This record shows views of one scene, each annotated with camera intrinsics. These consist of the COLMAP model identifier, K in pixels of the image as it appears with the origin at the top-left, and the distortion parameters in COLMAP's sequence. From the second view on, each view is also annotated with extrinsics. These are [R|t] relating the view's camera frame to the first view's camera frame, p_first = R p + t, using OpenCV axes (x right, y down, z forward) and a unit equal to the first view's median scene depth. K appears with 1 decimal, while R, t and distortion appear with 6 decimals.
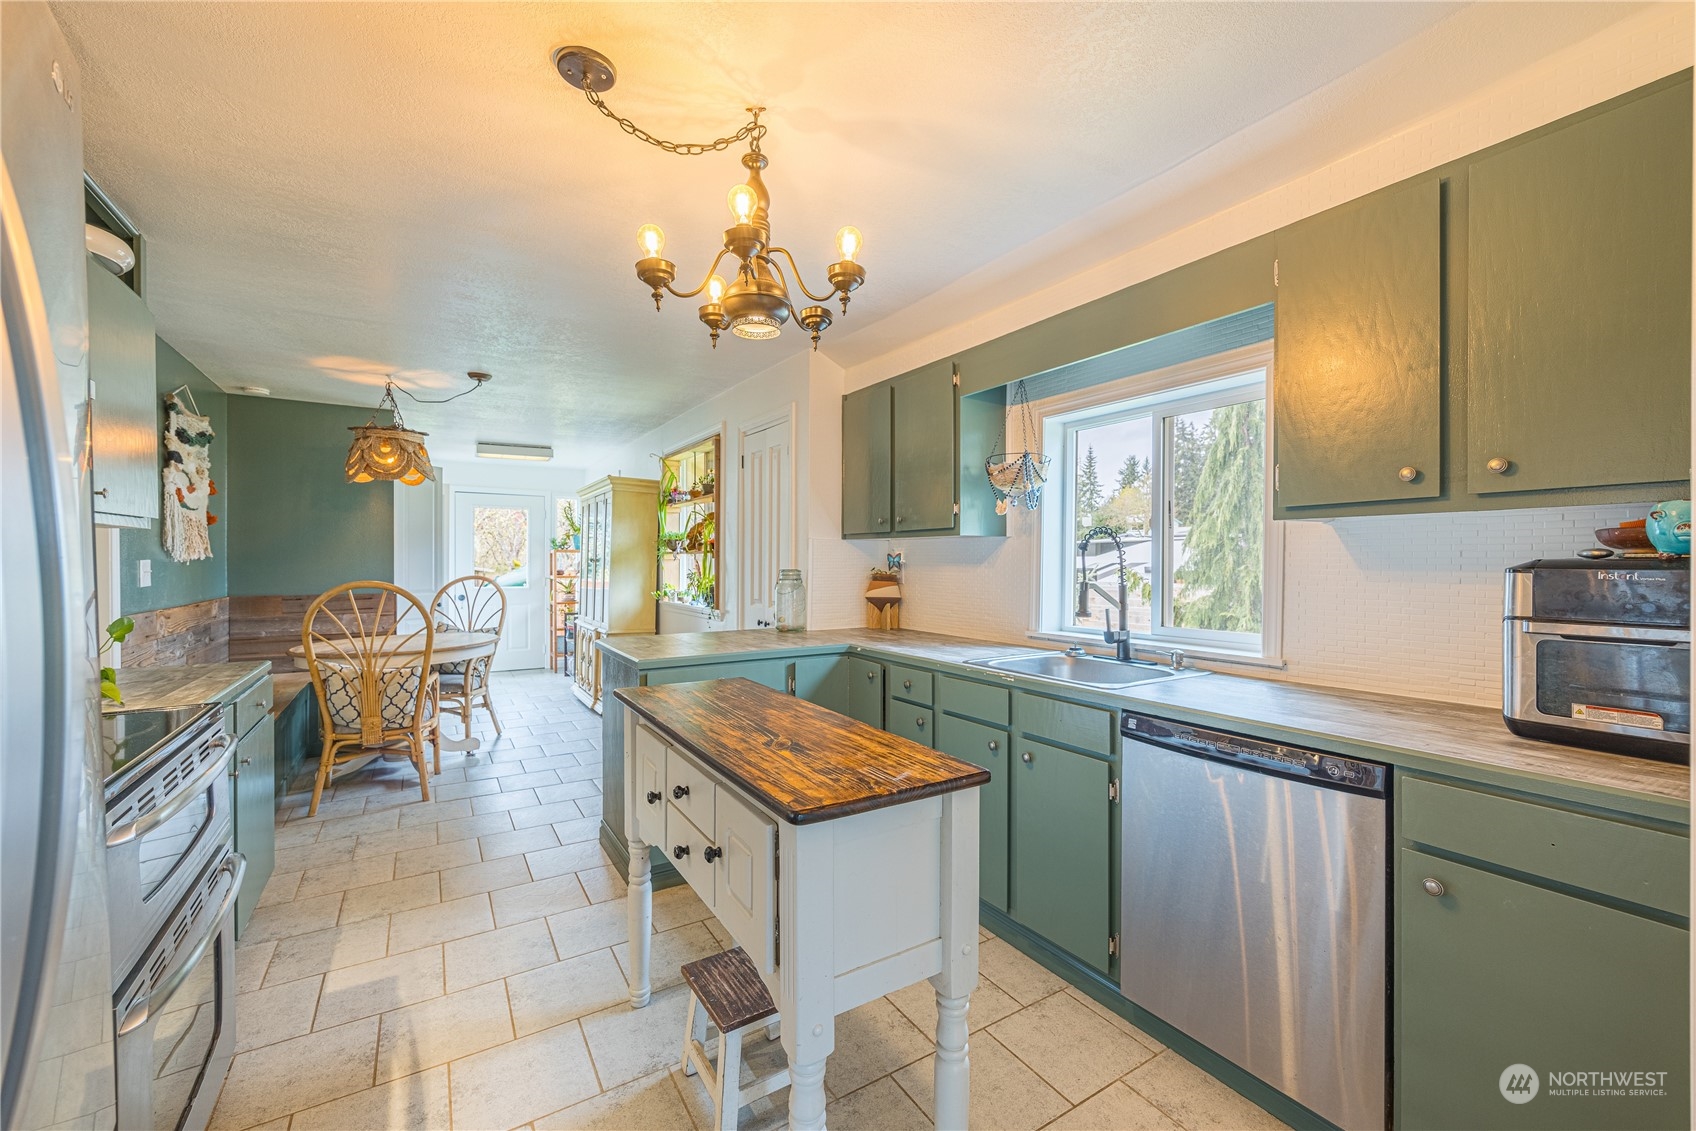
lens RADIAL K [[679.4, 0, 851.0], [0, 679.4, 562.5], [0, 0, 1]] dist [-0.003005, -0.000114]
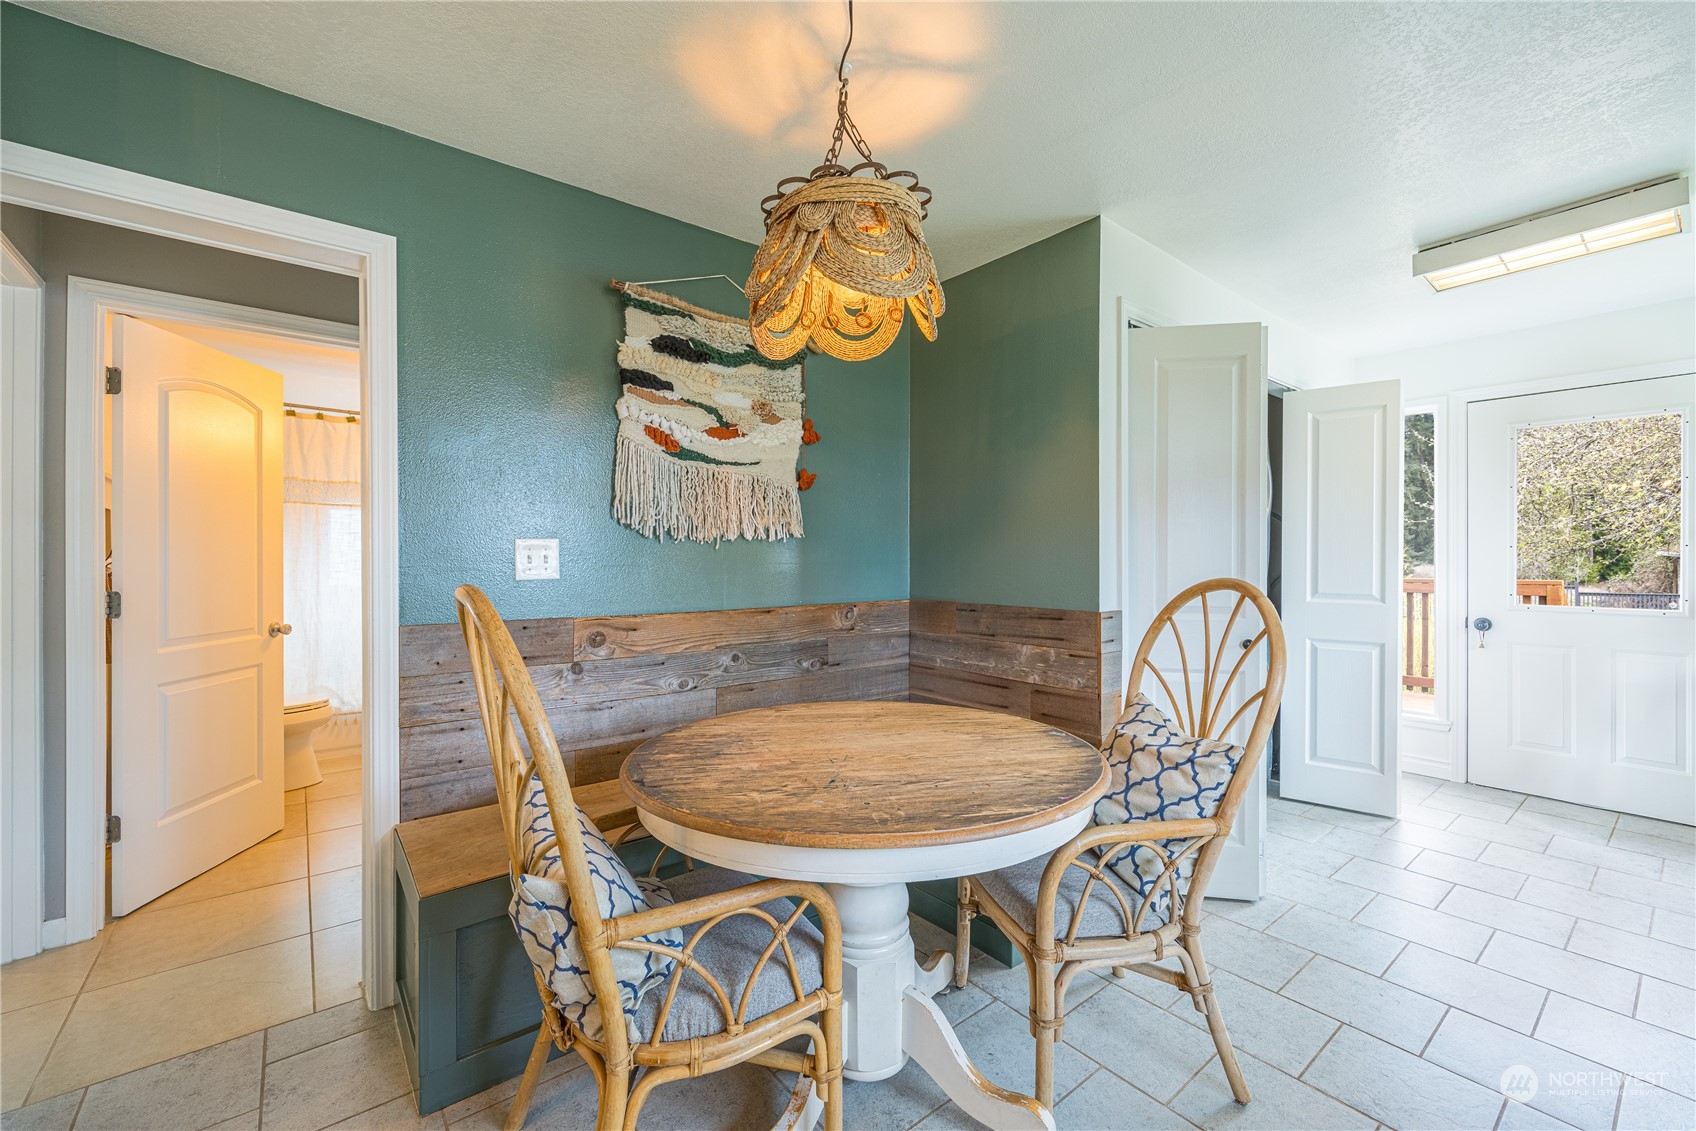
lens RADIAL K [[679.4, 0, 851.0], [0, 679.4, 562.5], [0, 0, 1]] dist [-0.003005, -0.000114]
pose [[0.104637, 0.001286, -0.994510, -0.296747], [-0.003494, 0.999993, 0.000926, 0.014294], [0.994504, 0.003378, 0.104641, 0.988956]]
